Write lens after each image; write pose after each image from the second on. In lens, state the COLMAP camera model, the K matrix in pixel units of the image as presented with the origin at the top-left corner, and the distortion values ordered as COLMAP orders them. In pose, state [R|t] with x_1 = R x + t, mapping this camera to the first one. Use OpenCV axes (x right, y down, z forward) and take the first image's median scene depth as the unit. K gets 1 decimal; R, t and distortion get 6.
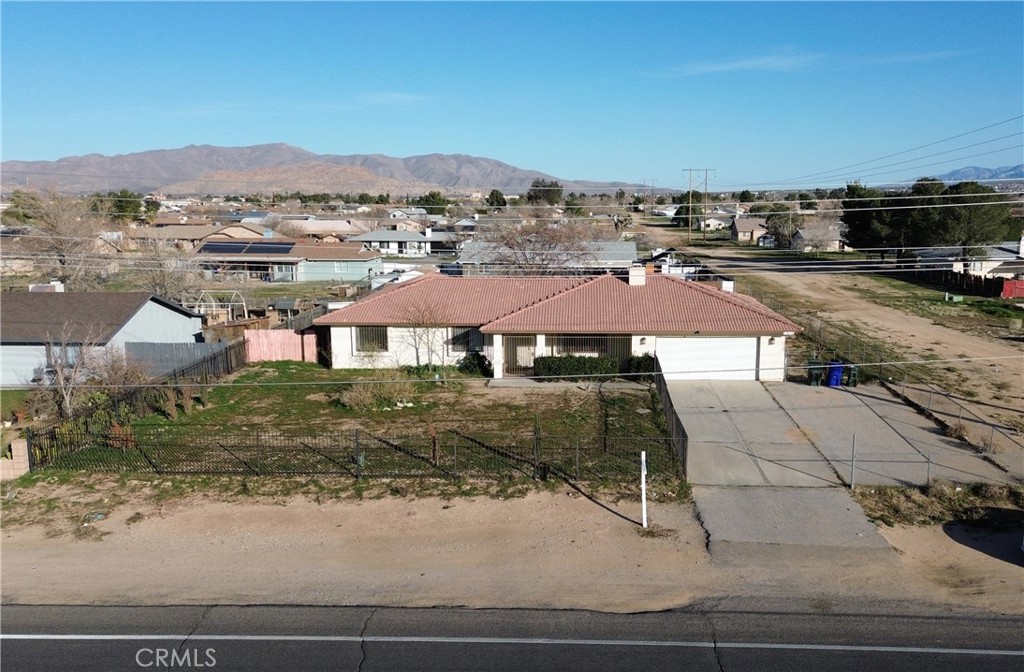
lens RADIAL K [[946.1, 0, 550.1], [0, 946.1, 351.7], [0, 0, 1]] dist [0.040122, 0.000000]
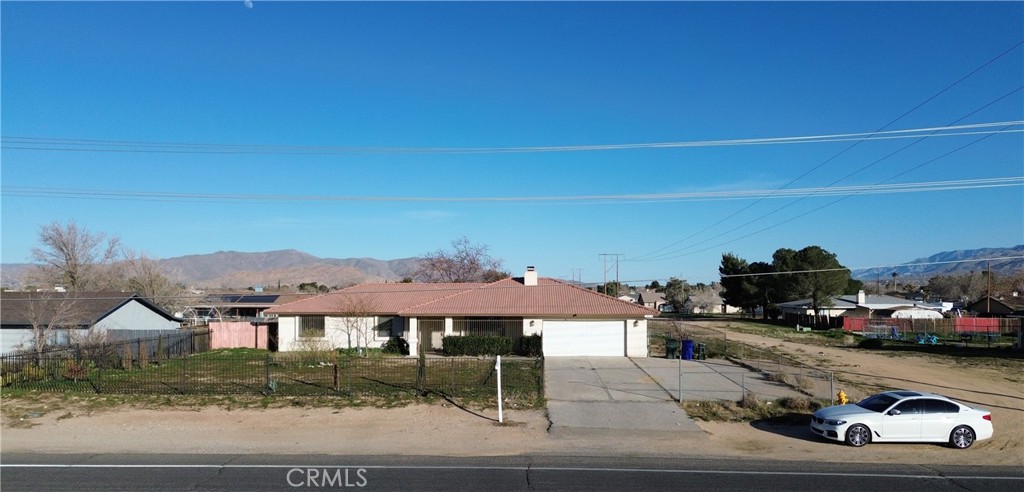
lens RADIAL K [[762.0, 0, 514.4], [0, 762.0, 272.8], [0, 0, 1]] dist [0.047261, -0.027016]
pose [[0.999904, 0.002717, 0.013553, 0.062206], [-0.000164, 0.982755, -0.184911, 0.106818], [-0.013822, 0.184891, 0.982662, 0.017312]]
